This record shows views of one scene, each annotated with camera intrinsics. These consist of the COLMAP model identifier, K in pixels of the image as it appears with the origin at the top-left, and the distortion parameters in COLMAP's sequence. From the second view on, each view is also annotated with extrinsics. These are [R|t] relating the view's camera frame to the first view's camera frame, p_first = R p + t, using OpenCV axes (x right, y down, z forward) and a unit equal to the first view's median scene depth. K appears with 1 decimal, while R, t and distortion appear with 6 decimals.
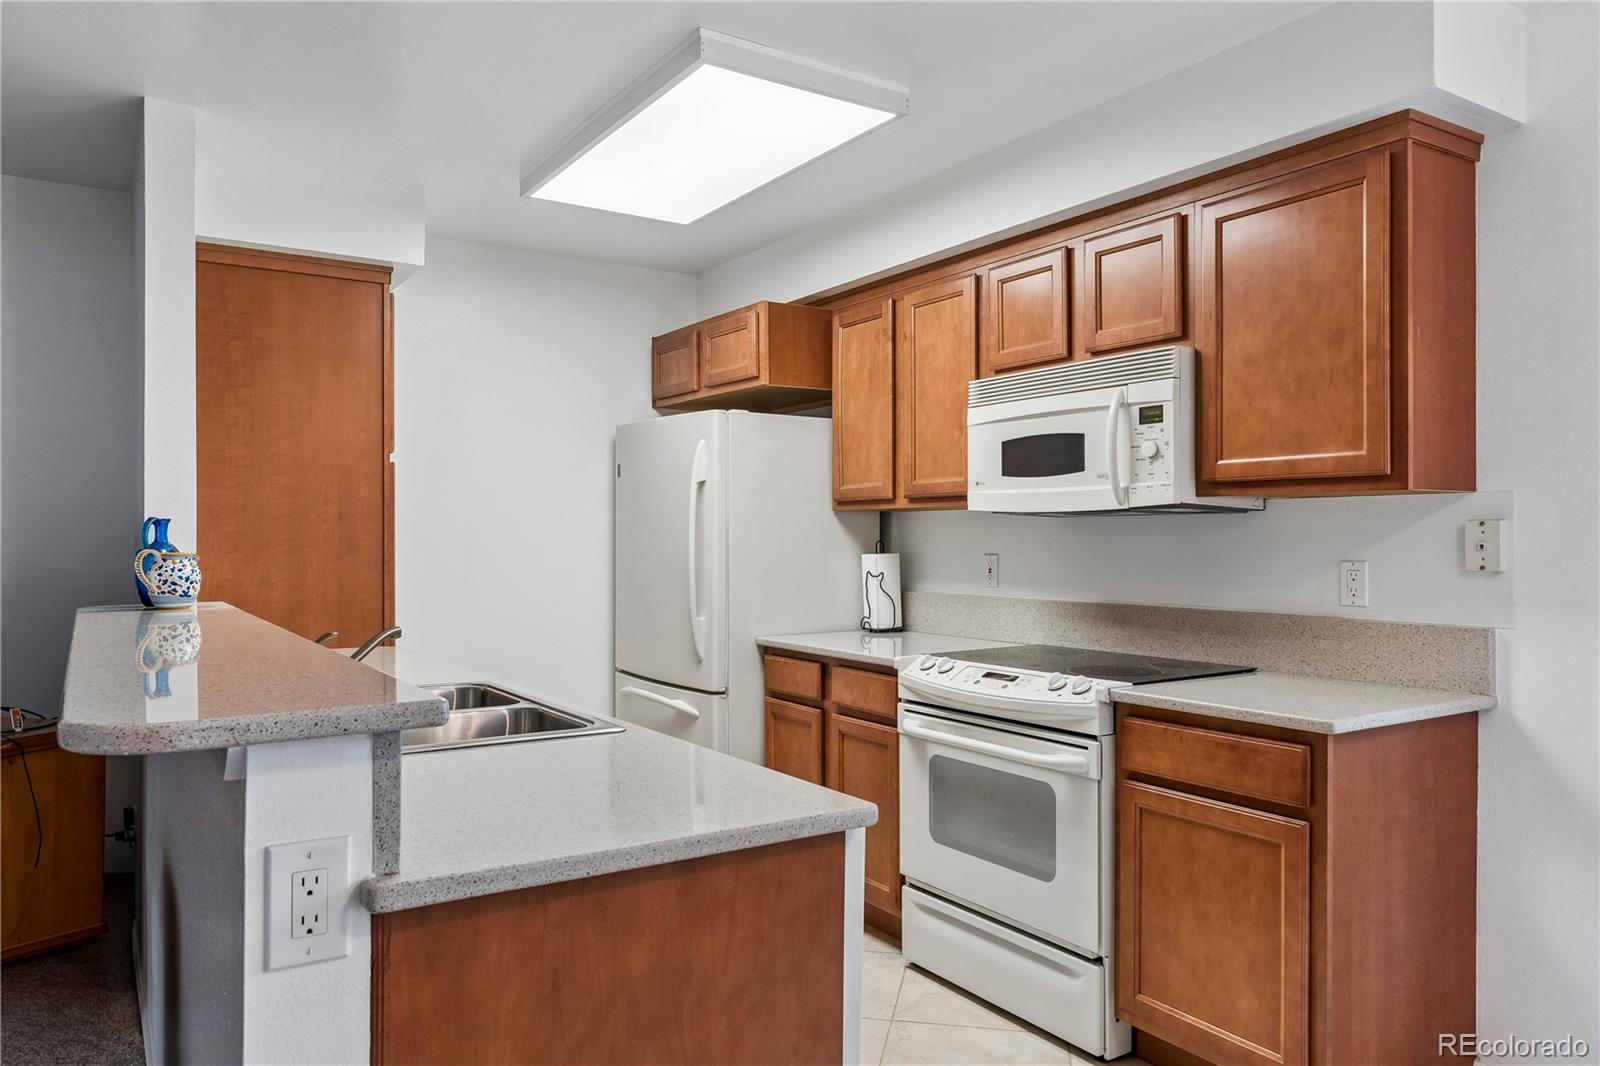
lens RADIAL K [[1092.4, 0, 801.4], [0, 1092.4, 539.8], [0, 0, 1]] dist [-0.004000, 0.002143]
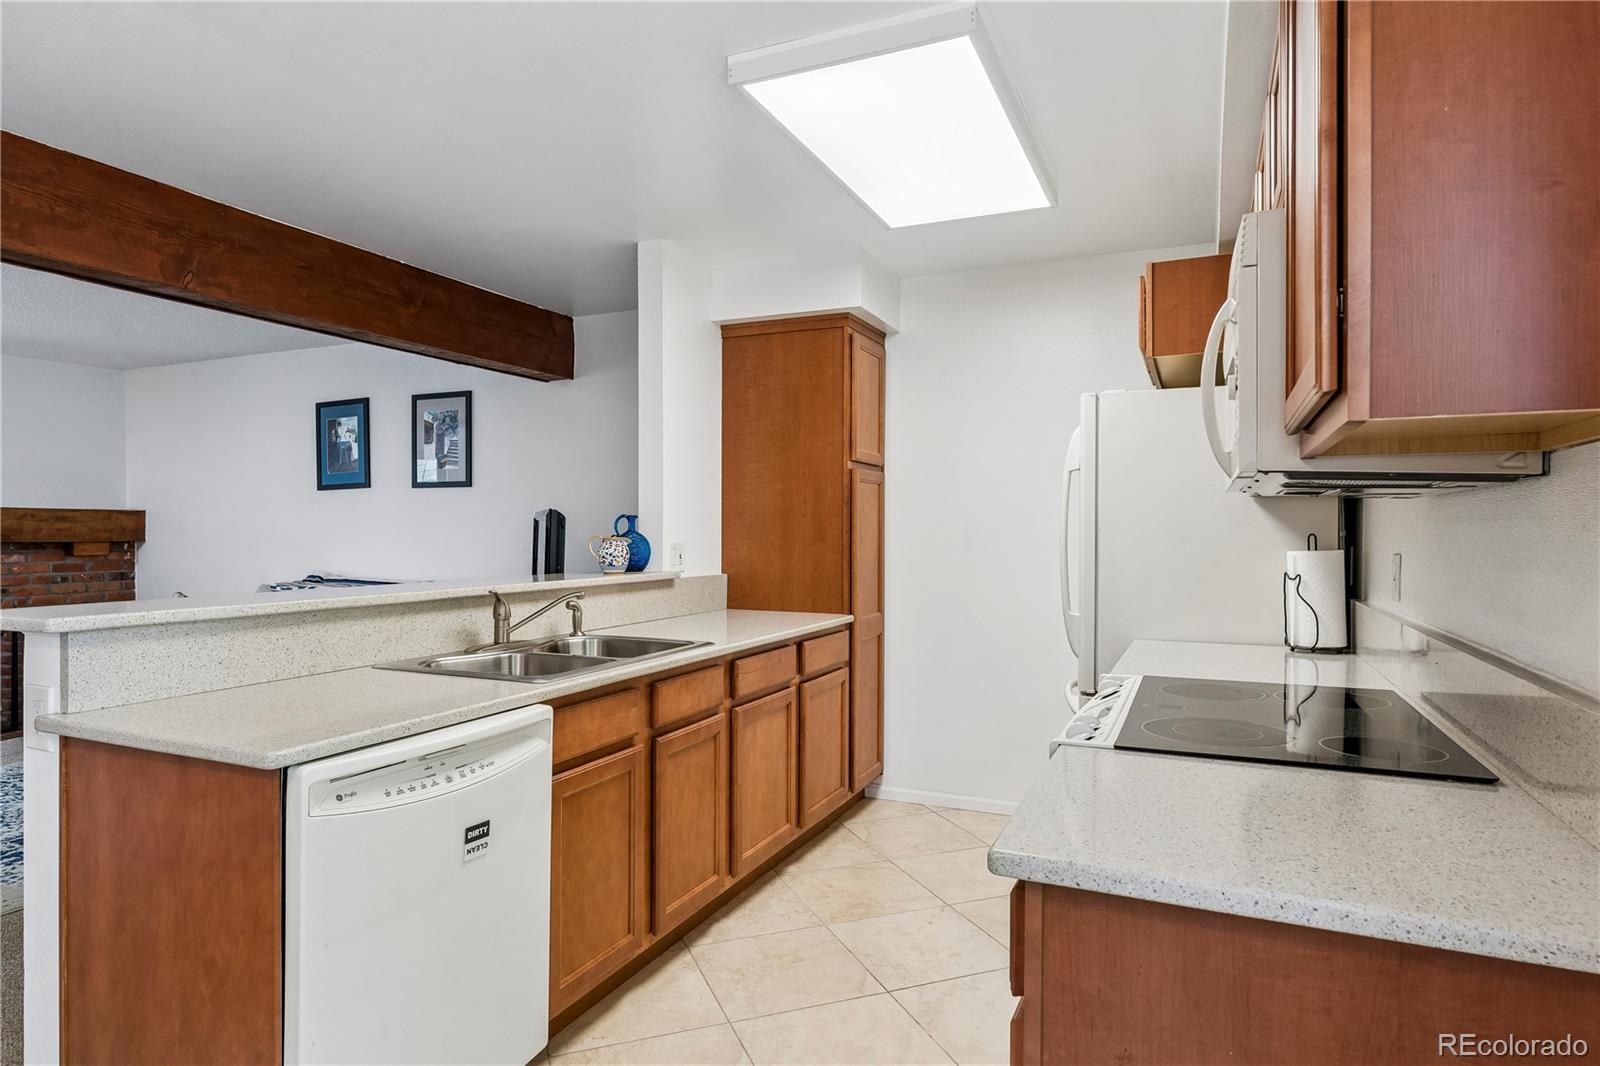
lens RADIAL K [[926.0, 0, 805.1], [0, 926.0, 539.3], [0, 0, 1]] dist [-0.008100, 0.003314]
pose [[0.532342, 0.011178, -0.846456, 0.621346], [-0.004836, 0.999937, 0.010163, -0.000036], [0.846516, -0.001316, 0.532362, 0.491035]]
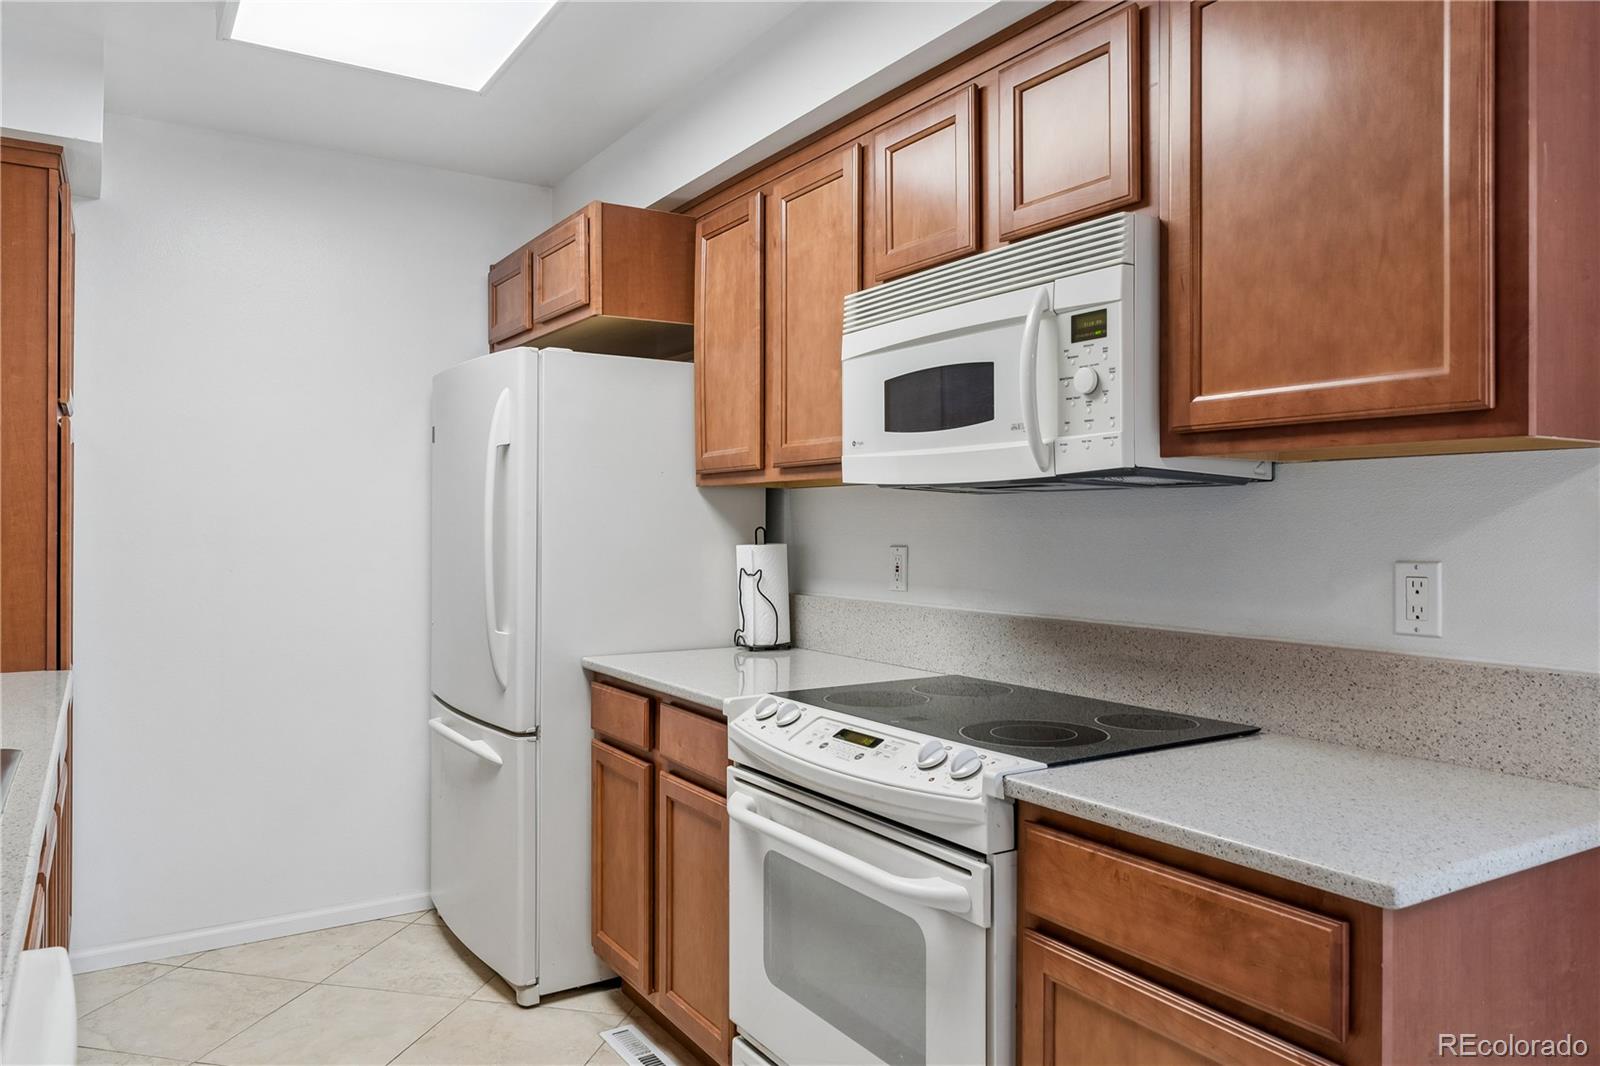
lens RADIAL K [[1092.4, 0, 802.5], [0, 1092.4, 523.7], [0, 0, 1]] dist [-0.004000, 0.002143]
pose [[0.999770, 0.003116, -0.021208, 0.165825], [-0.003181, 0.999990, -0.003050, 0.000962], [0.021198, 0.003116, 0.999770, 0.363032]]
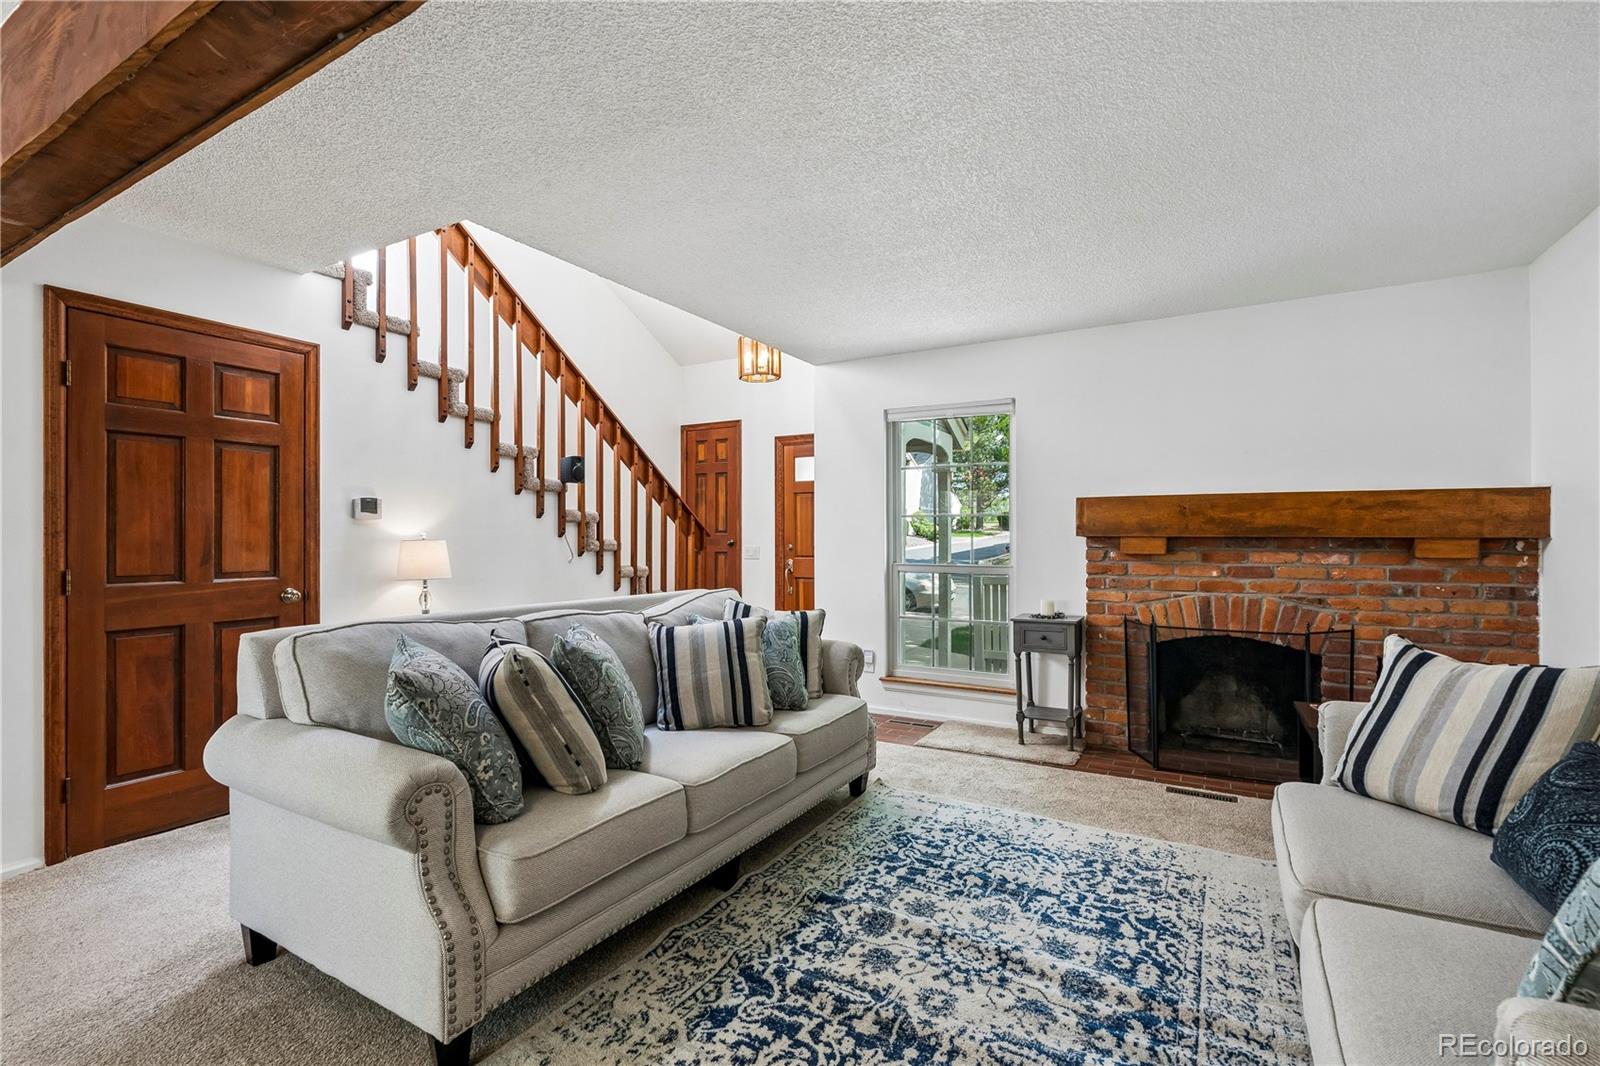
lens RADIAL K [[736.2, 0, 784.7], [0, 736.2, 535.3], [0, 0, 1]] dist [0.007117, -0.000443]
pose [[-0.894546, 0.006560, -0.446927, -0.707045], [0.004856, 0.999976, 0.004958, 0.021607], [0.446949, 0.002265, -0.894557, 0.802973]]
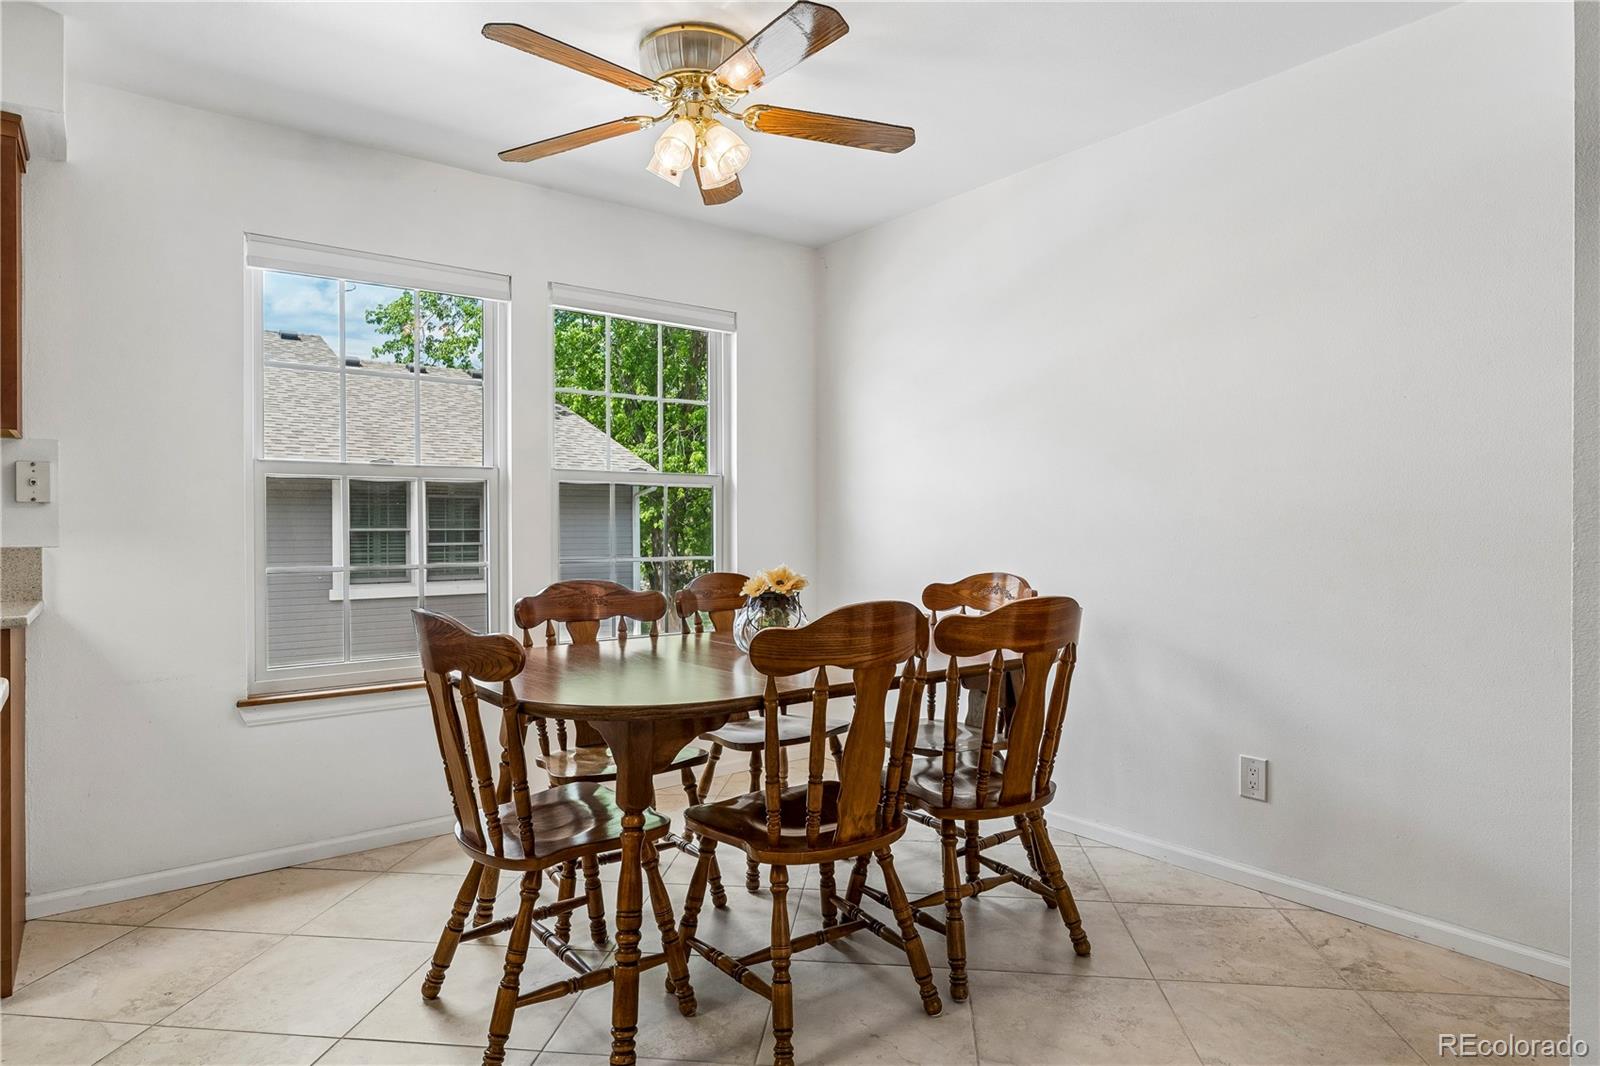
lens RADIAL K [[926.0, 0, 798.2], [0, 926.0, 538.3], [0, 0, 1]] dist [-0.008100, 0.003314]
pose [[-0.091651, -0.005682, 0.995775, -0.444090], [0.007216, 0.999954, 0.006370, 0.060442], [-0.995765, 0.007769, -0.091605, 0.190311]]
